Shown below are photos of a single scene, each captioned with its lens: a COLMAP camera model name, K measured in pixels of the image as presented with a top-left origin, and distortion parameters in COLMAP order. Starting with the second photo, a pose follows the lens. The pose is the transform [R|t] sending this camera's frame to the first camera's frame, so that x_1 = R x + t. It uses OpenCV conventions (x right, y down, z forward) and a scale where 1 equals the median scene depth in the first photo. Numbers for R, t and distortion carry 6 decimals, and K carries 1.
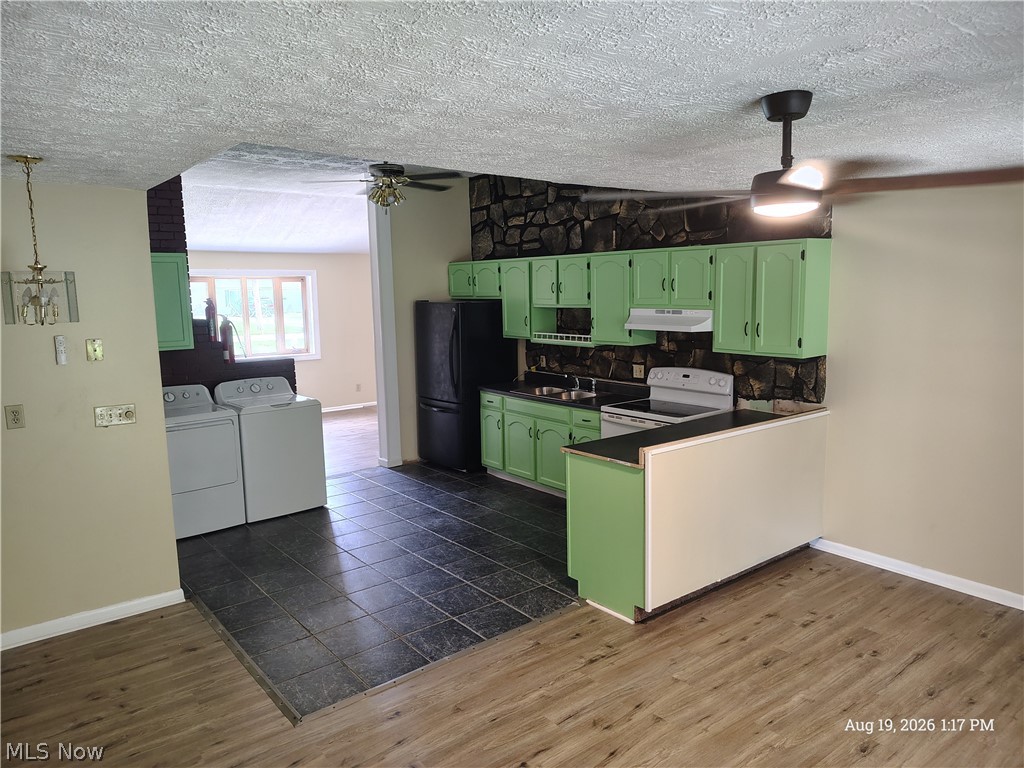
lens RADIAL K [[713.3, 0, 513.7], [0, 713.3, 385.3], [0, 0, 1]] dist [0.054017, -0.001066]
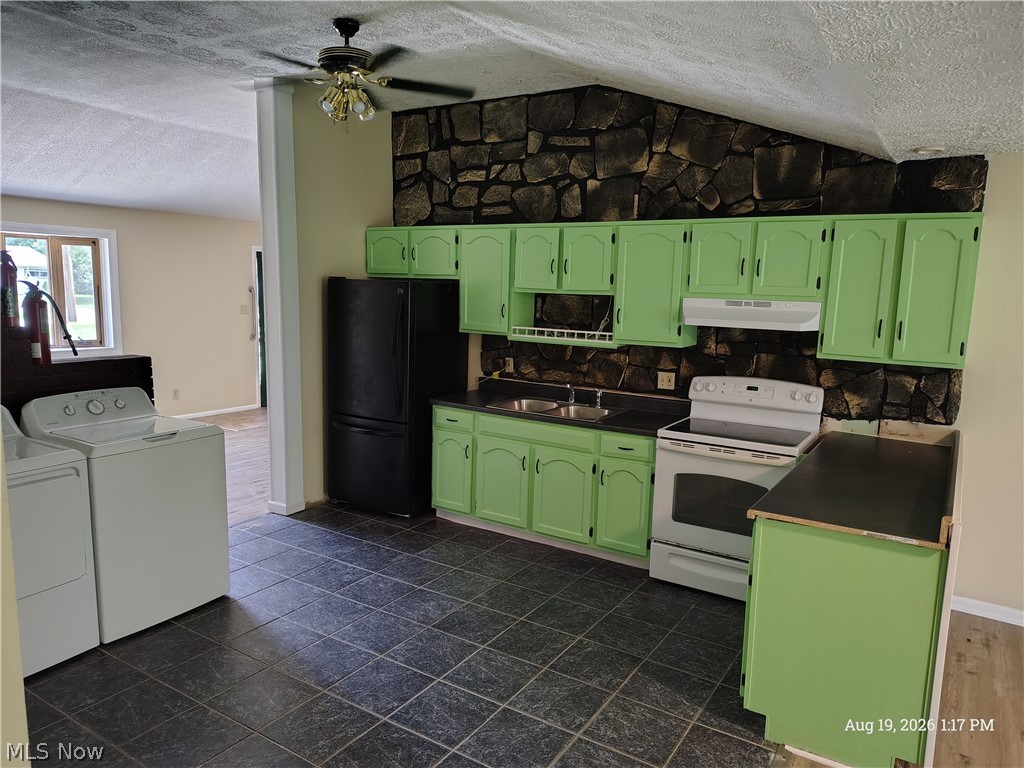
lens RADIAL K [[704.1, 0, 516.4], [0, 704.1, 395.7], [0, 0, 1]] dist [0.059093, -0.057705]
pose [[0.944400, -0.004621, 0.328767, -0.218474], [-0.001412, 0.999835, 0.018108, -0.016081], [-0.328797, -0.017566, 0.944237, 0.318034]]
